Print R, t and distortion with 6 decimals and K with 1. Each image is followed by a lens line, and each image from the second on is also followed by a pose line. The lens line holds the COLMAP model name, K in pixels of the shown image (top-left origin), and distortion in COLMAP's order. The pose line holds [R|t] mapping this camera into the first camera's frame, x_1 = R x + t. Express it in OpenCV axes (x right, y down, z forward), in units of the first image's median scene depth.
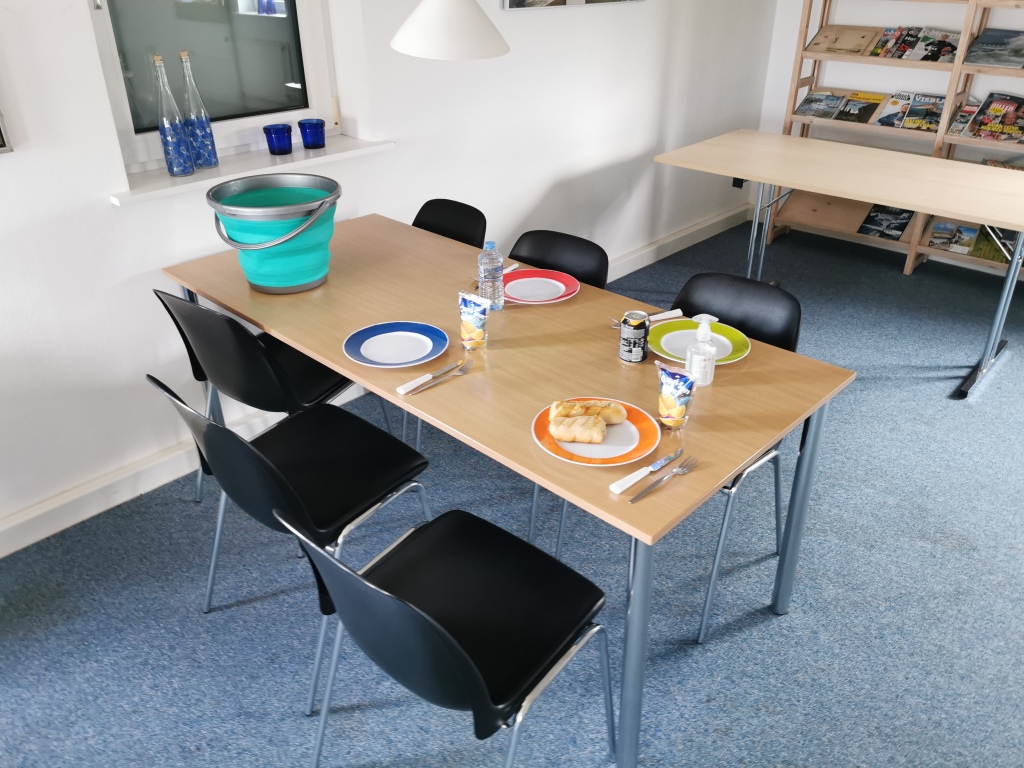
lens RADIAL K [[804.3, 0, 512.7], [0, 804.3, 363.7], [0, 0, 1]] dist [0.000362, -0.003979]
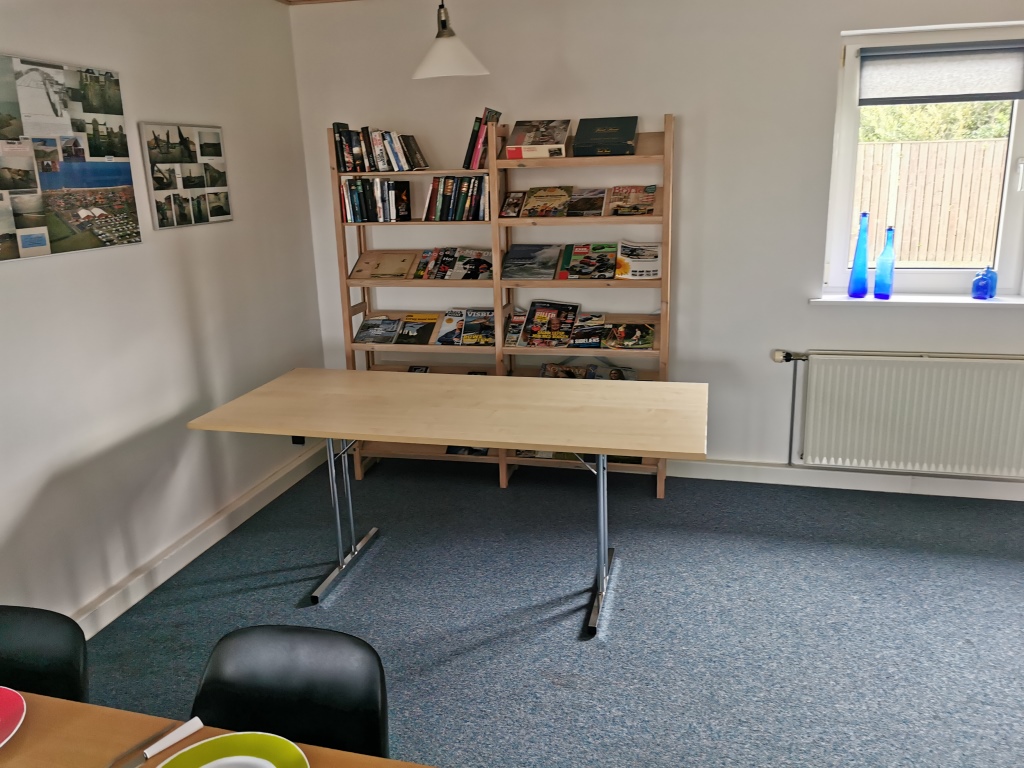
lens RADIAL K [[815.7, 0, 512.0], [0, 815.7, 384.0], [0, 0, 1]] dist [0.056503, 0.000841]
pose [[0.876402, -0.149422, 0.457812, 0.079796], [0.248626, 0.954545, -0.164403, -0.072292], [-0.412437, 0.257907, 0.873716, 0.127724]]
